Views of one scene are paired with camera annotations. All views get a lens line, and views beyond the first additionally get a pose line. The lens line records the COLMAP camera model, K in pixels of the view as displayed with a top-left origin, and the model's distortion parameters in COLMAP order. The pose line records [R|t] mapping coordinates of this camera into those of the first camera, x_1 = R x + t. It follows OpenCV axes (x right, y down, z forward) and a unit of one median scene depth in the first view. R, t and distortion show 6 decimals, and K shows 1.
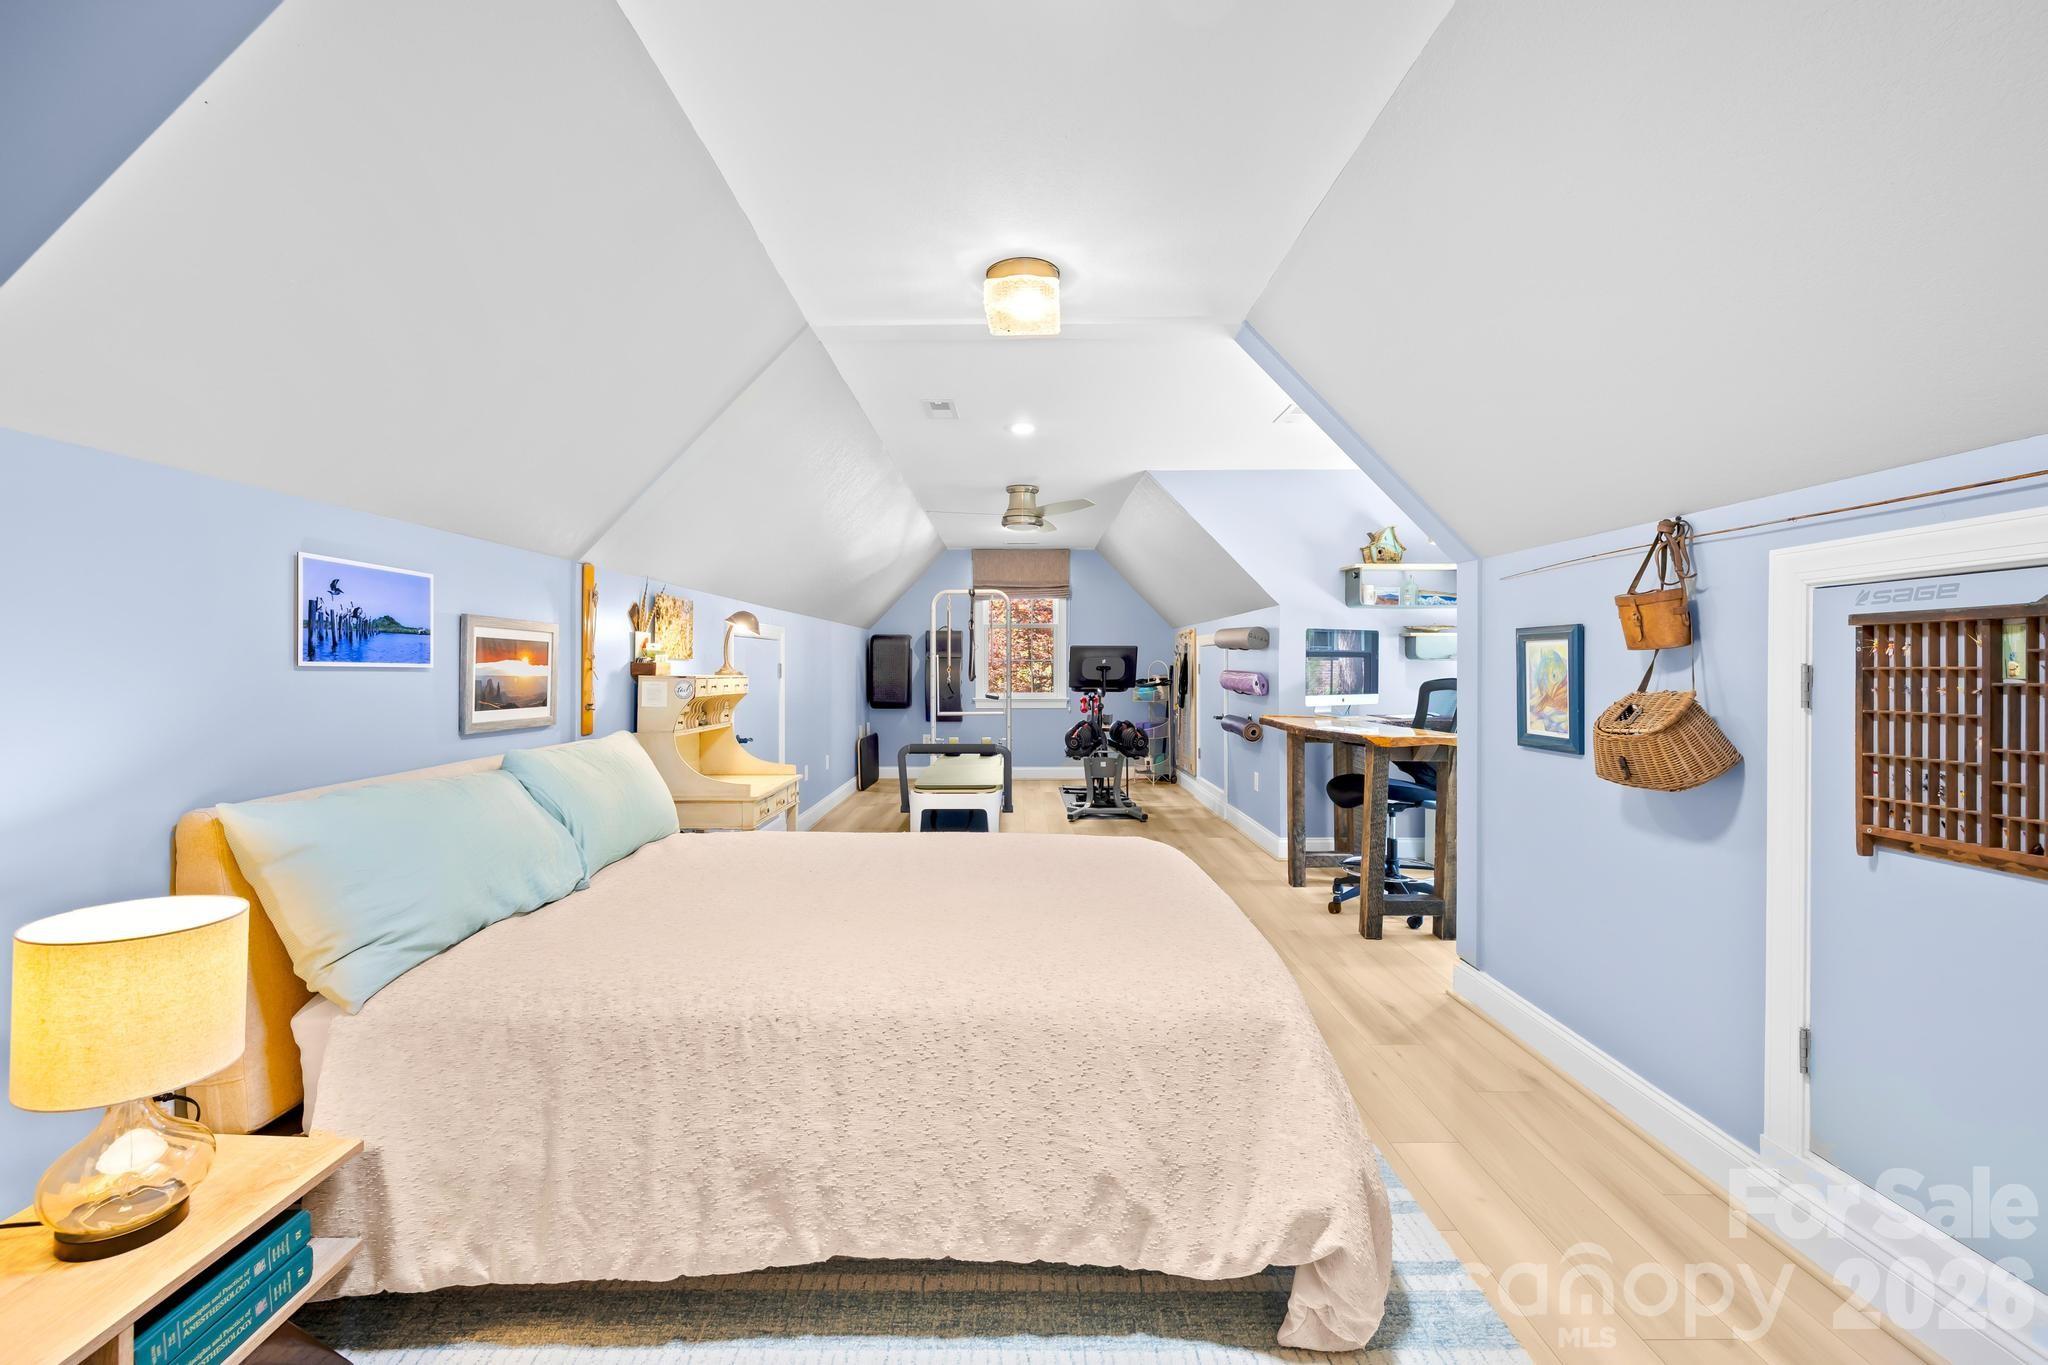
lens RADIAL K [[868.4, 0, 1026.4], [0, 868.4, 663.5], [0, 0, 1]] dist [-0.002710, -0.000317]
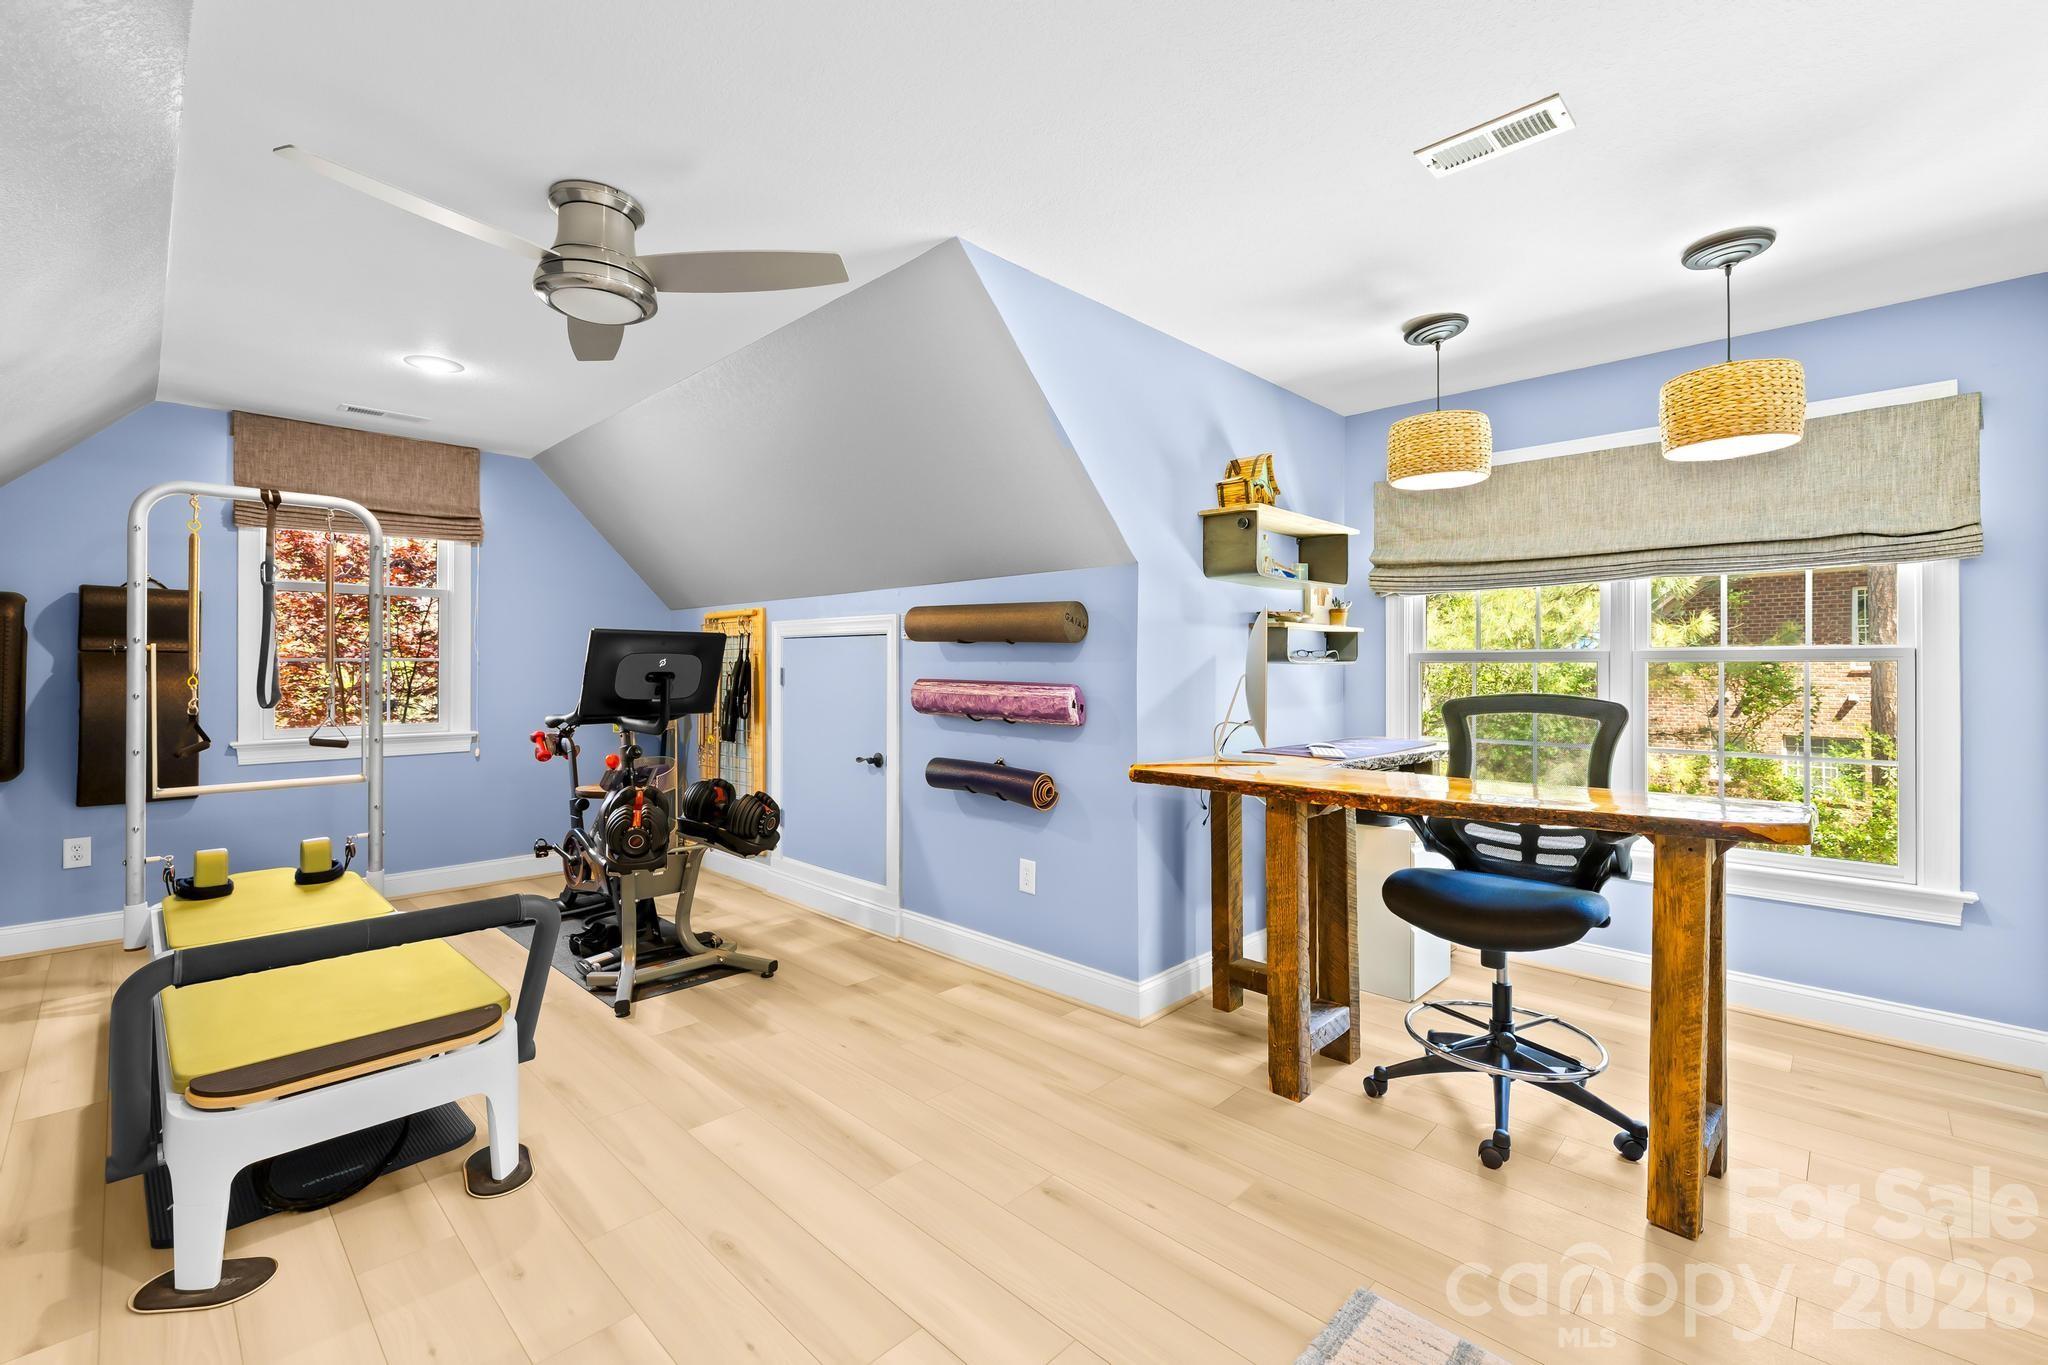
lens RADIAL K [[868.4, 0, 1026.4], [0, 868.4, 663.5], [0, 0, 1]] dist [-0.002710, -0.000317]
pose [[0.702740, 0.002404, 0.711443, -0.116901], [-0.001706, 0.999997, -0.001694, -0.001755], [-0.711445, -0.000023, 0.702742, 0.506322]]
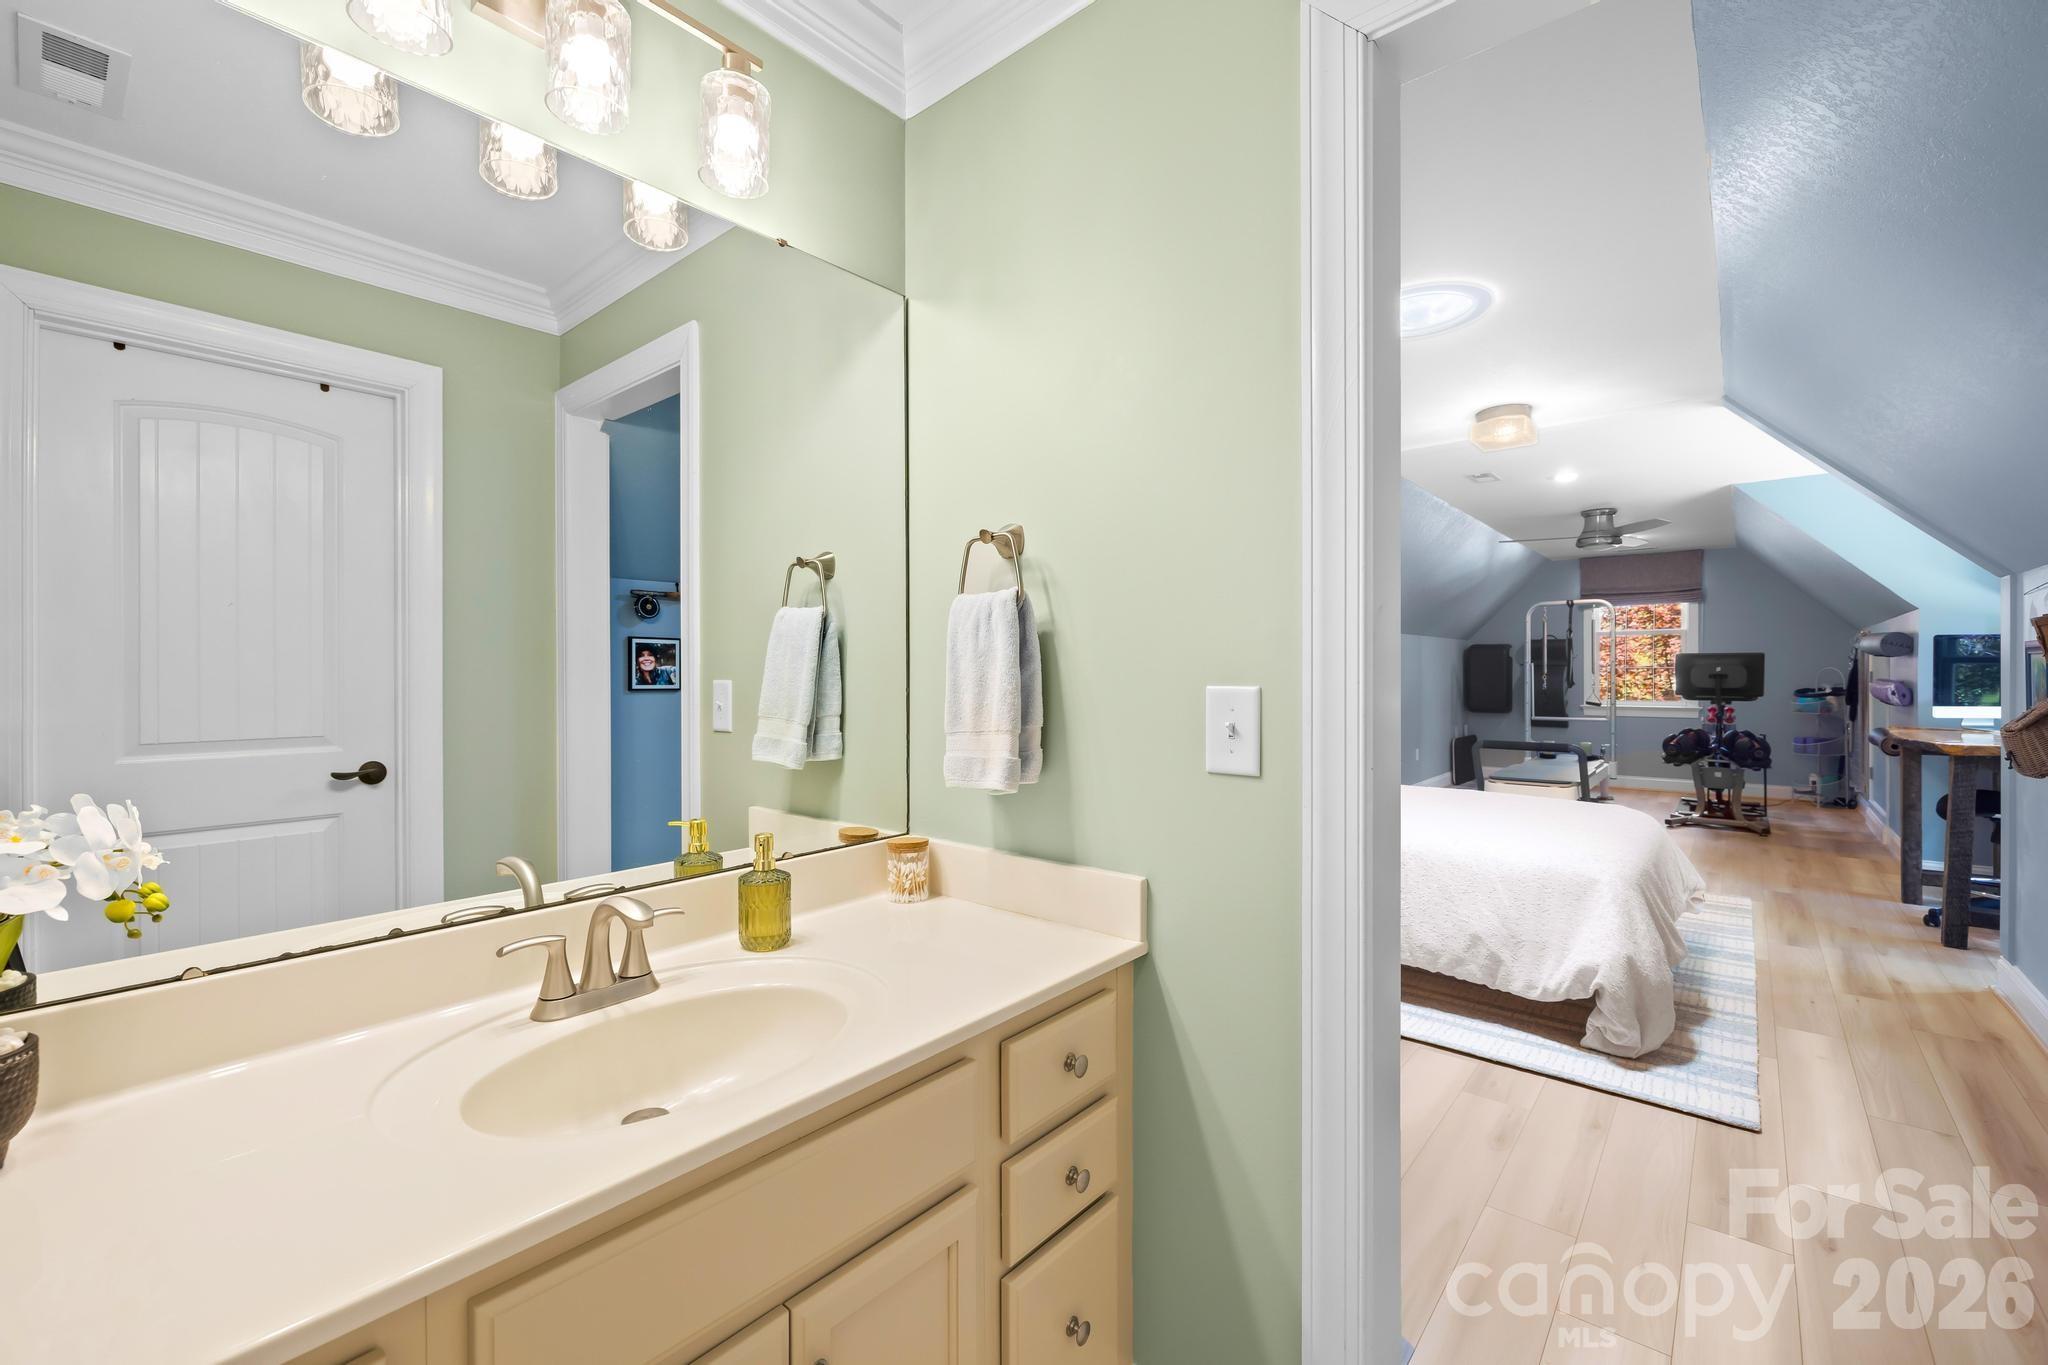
lens RADIAL K [[860.9, 0, 1007.5], [0, 860.9, 678.1], [0, 0, 1]] dist [-0.000804, -0.000046]
pose [[0.751293, 0.004805, -0.659952, 0.127132], [0.001583, 0.999958, 0.009082, -0.002410], [0.659967, -0.007868, 0.751253, -0.255375]]
